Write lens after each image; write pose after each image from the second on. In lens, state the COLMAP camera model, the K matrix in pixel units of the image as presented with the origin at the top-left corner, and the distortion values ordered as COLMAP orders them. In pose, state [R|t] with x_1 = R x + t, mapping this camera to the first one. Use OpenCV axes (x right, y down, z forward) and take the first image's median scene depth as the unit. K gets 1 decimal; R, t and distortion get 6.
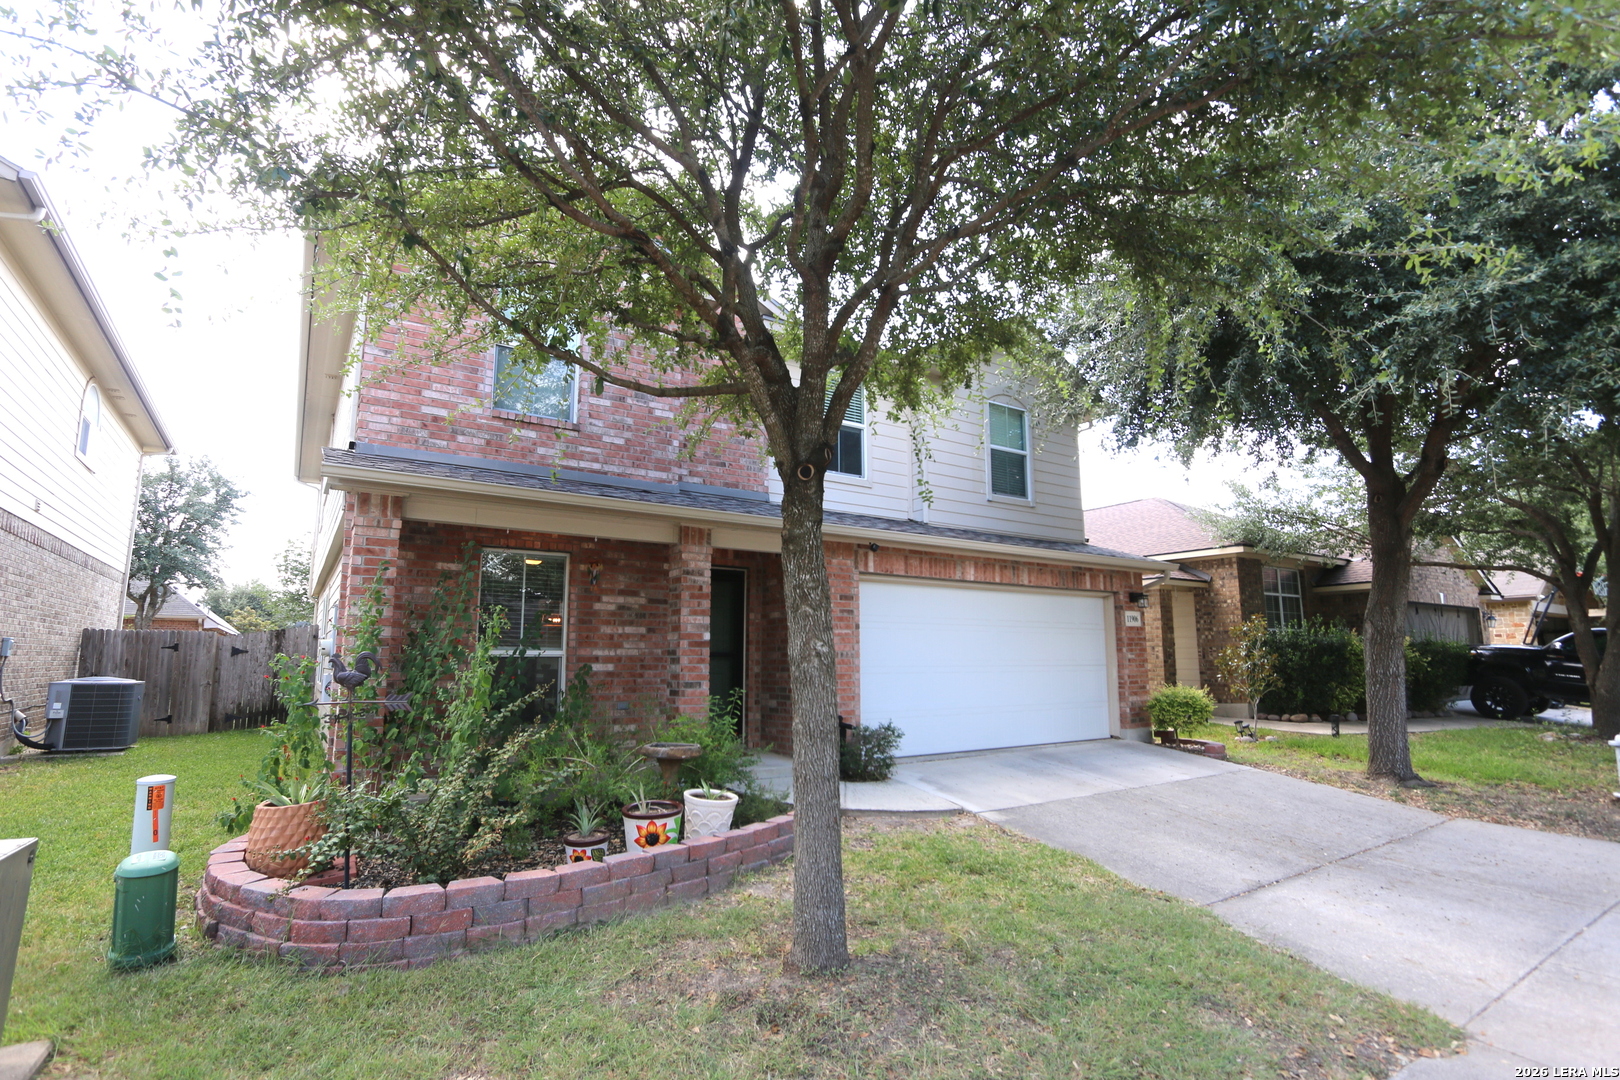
lens RADIAL K [[741.9, 0, 808.3], [0, 741.9, 531.2], [0, 0, 1]] dist [-0.020212, 0.003599]
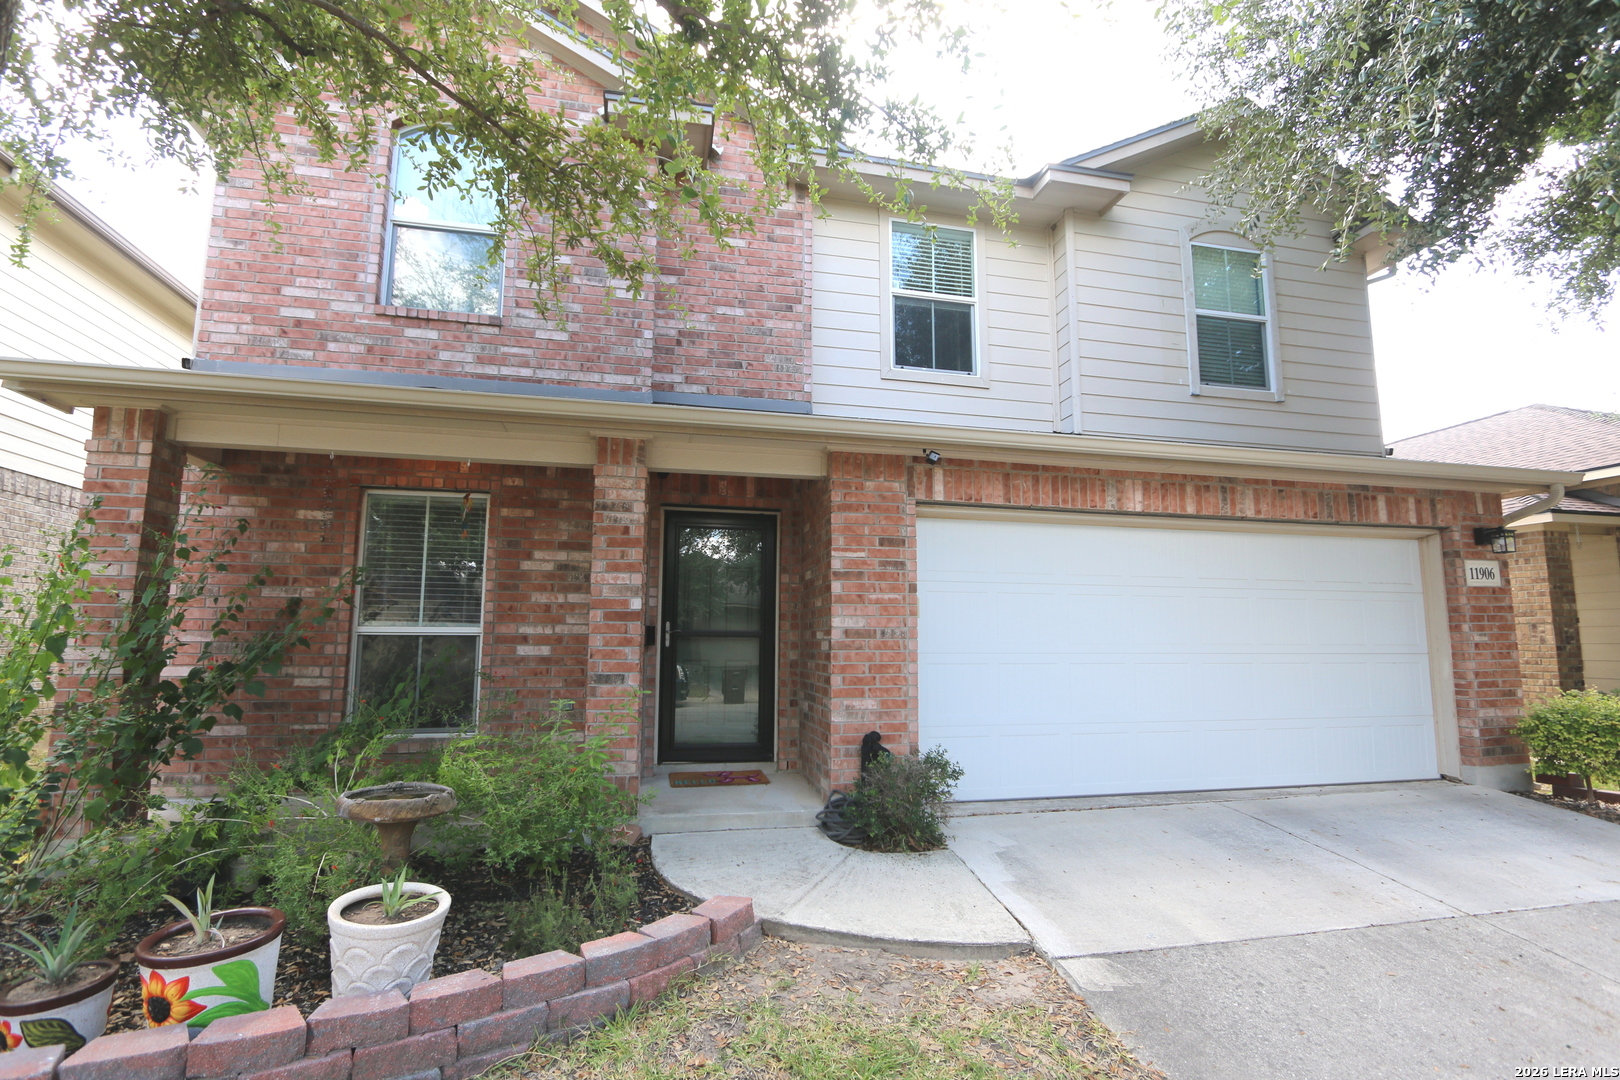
lens RADIAL K [[741.9, 0, 794.8], [0, 741.9, 538.5], [0, 0, 1]] dist [-0.020212, 0.003599]
pose [[0.935177, -0.044065, -0.351429, 0.199393], [0.054868, 0.998276, 0.020837, 0.071172], [0.349905, -0.038768, 0.935982, 0.403280]]
